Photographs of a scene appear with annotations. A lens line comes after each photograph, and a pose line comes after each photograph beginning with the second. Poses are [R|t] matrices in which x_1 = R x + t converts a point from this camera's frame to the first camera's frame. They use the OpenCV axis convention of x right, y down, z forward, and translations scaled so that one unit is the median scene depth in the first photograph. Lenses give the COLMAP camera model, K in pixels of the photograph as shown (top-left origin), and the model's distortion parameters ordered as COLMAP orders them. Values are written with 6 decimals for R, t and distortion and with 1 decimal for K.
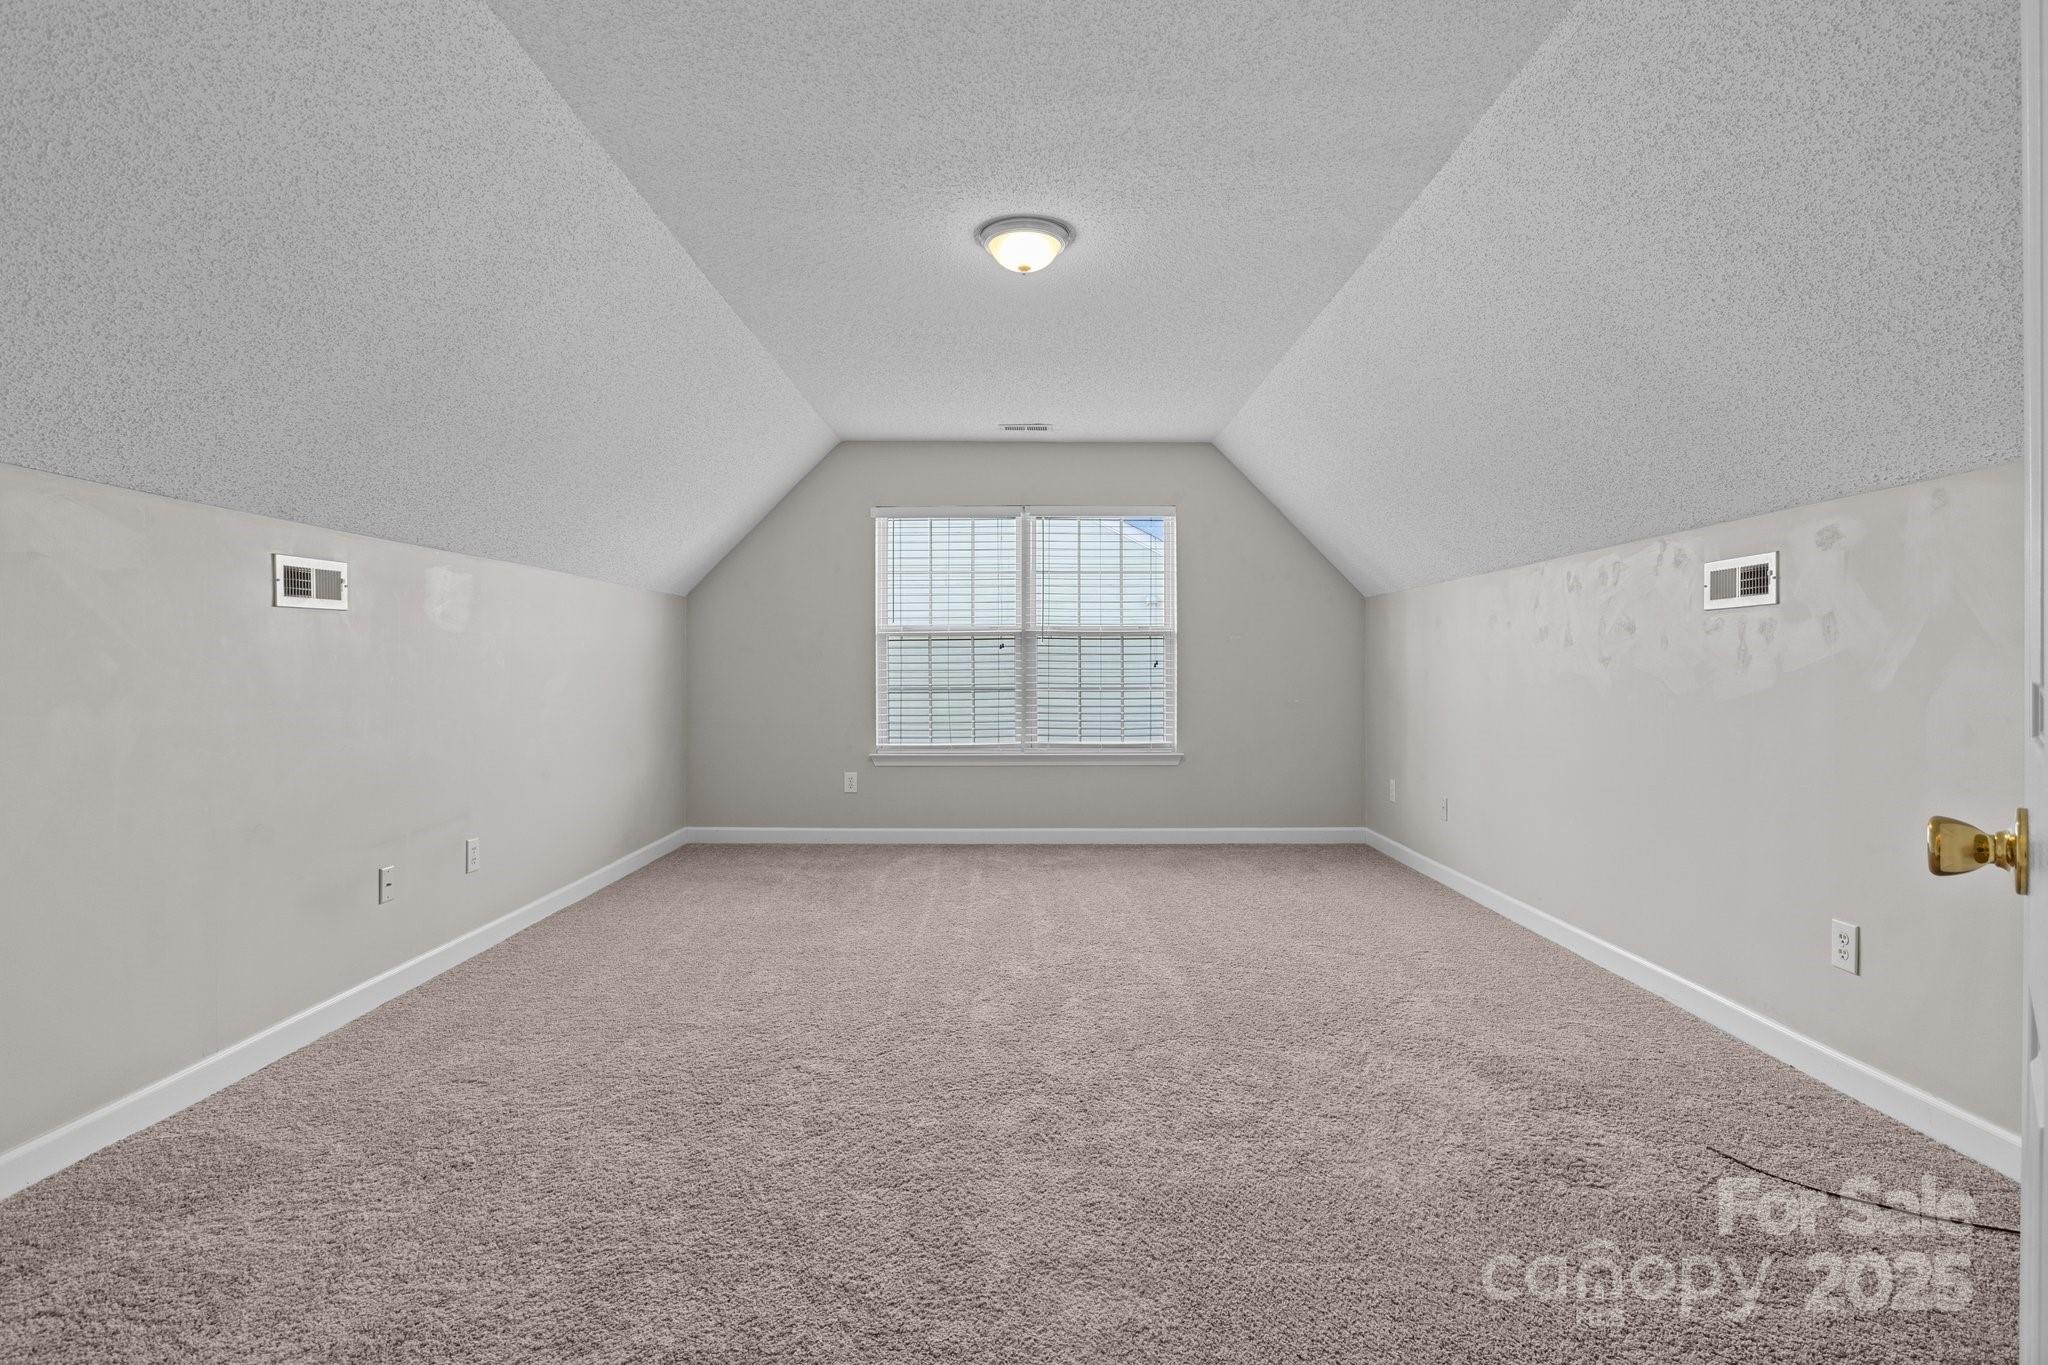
lens RADIAL K [[1018.8, 0, 1032.8], [0, 1018.8, 664.3], [0, 0, 1]] dist [-0.009242, -0.000813]
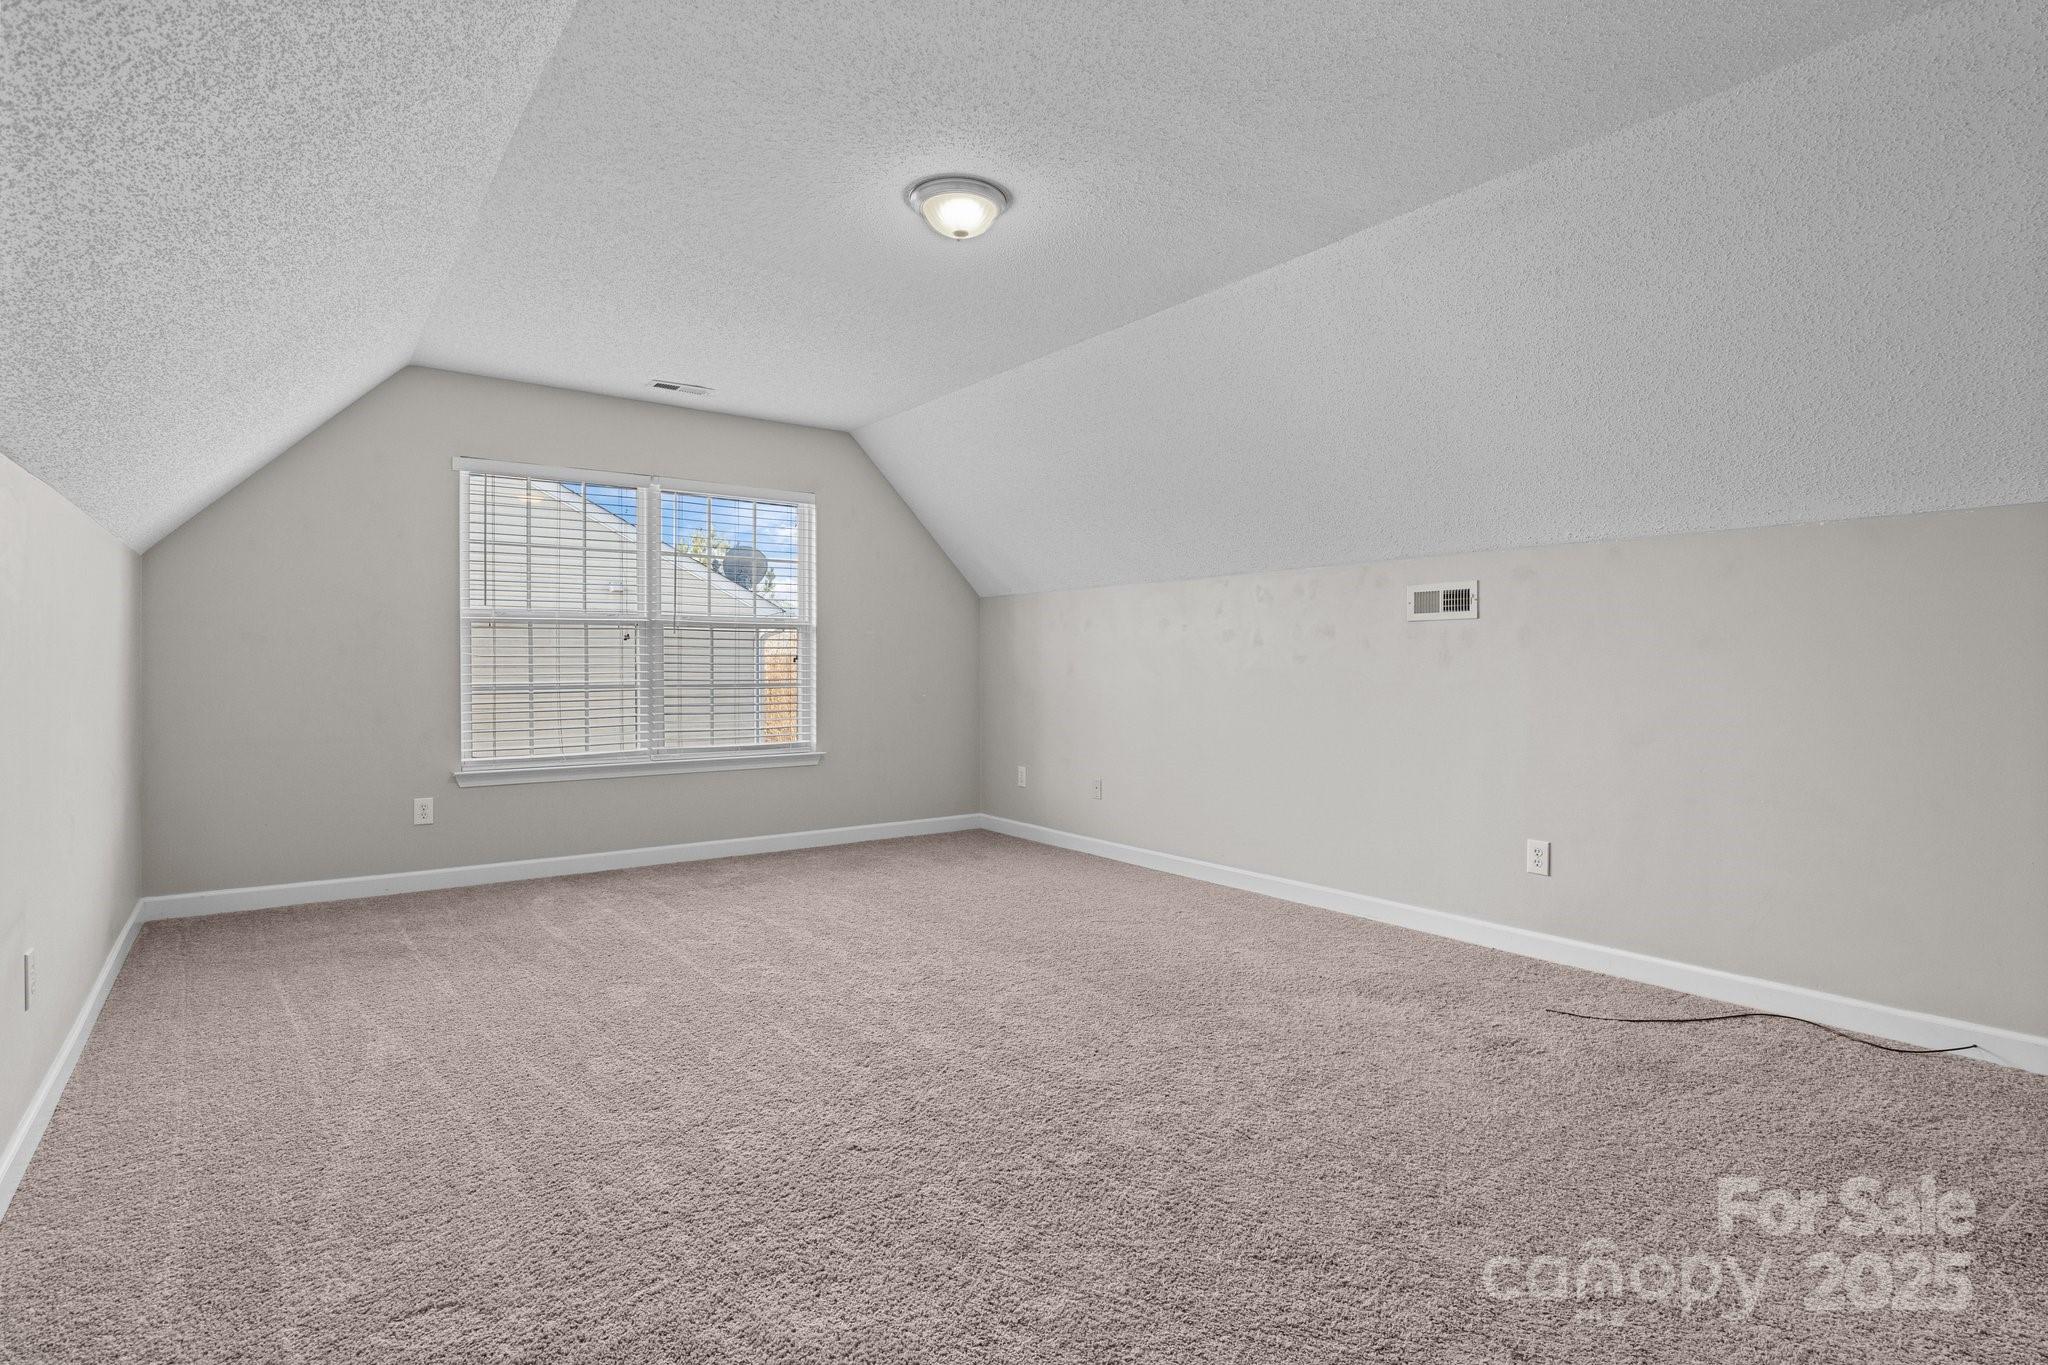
lens RADIAL K [[1019.4, 0, 1023.8], [0, 1019.4, 661.2], [0, 0, 1]] dist [-0.013785, -0.000503]
pose [[0.802368, 0.003914, 0.596817, -0.279838], [-0.004554, 0.999990, -0.000436, 0.001253], [-0.596813, -0.002368, 0.802377, 0.119335]]
